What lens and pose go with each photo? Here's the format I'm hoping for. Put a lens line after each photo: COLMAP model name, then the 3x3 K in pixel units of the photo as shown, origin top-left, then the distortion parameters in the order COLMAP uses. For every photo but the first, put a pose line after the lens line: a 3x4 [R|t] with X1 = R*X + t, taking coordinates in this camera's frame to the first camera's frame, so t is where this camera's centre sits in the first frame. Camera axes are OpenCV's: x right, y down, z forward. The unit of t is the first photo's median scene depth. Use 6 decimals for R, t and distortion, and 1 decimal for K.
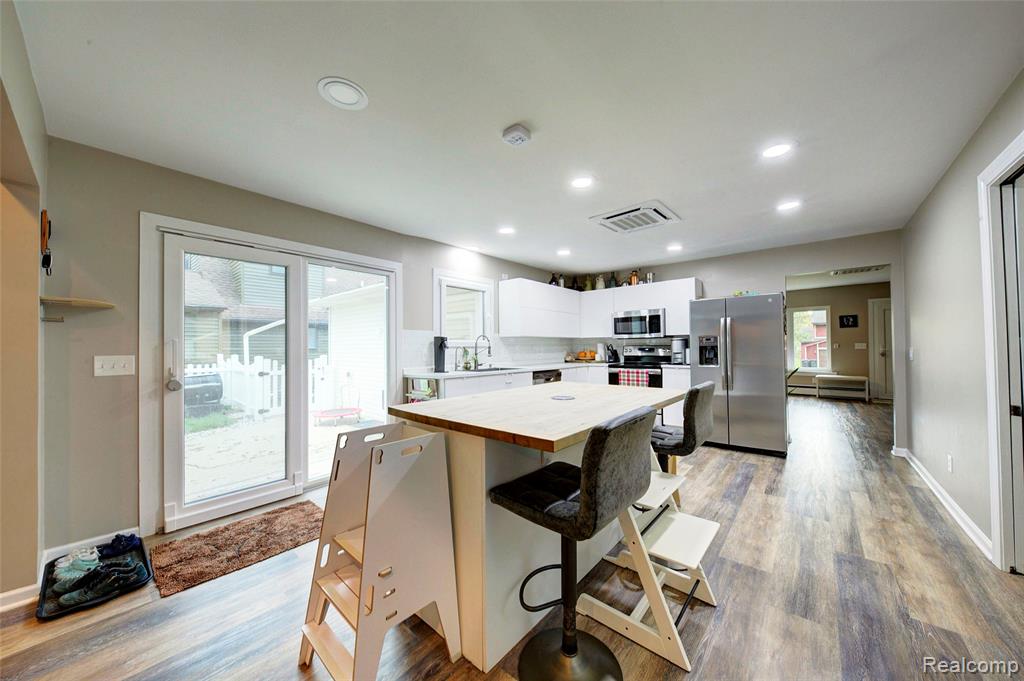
lens RADIAL K [[353.3, 0, 514.2], [0, 353.3, 341.6], [0, 0, 1]] dist [0.012841, -0.008206]
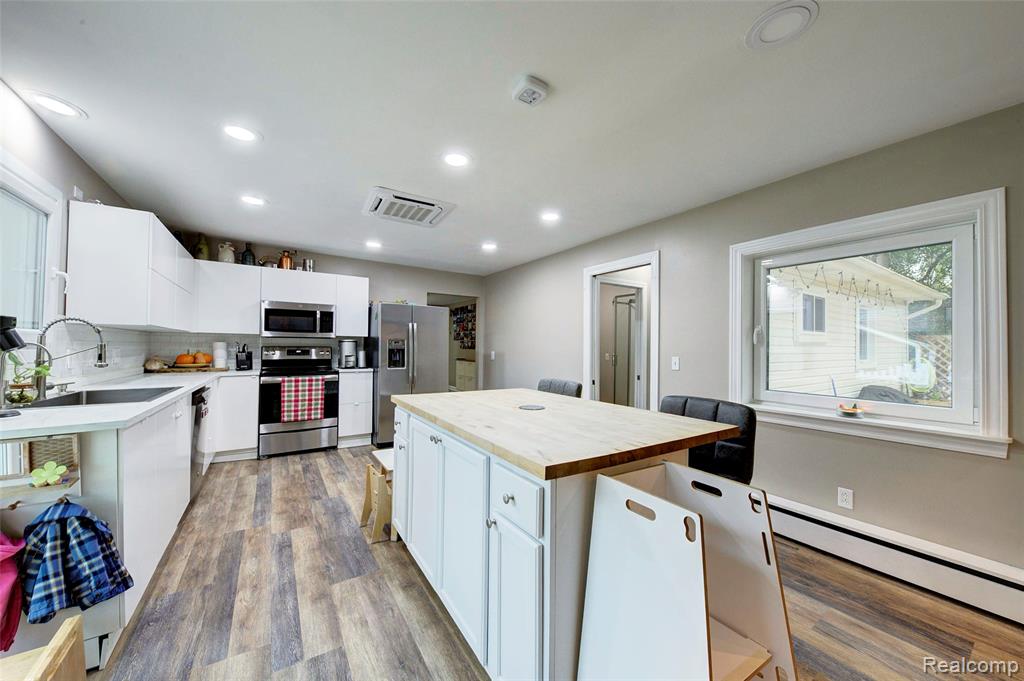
lens RADIAL K [[353.3, 0, 514.2], [0, 353.3, 341.6], [0, 0, 1]] dist [0.012841, -0.008206]
pose [[0.270050, 0.031255, 0.962339, -0.307918], [-0.030568, 0.999247, -0.023876, 0.003988], [-0.962361, -0.022969, 0.270802, 0.333779]]
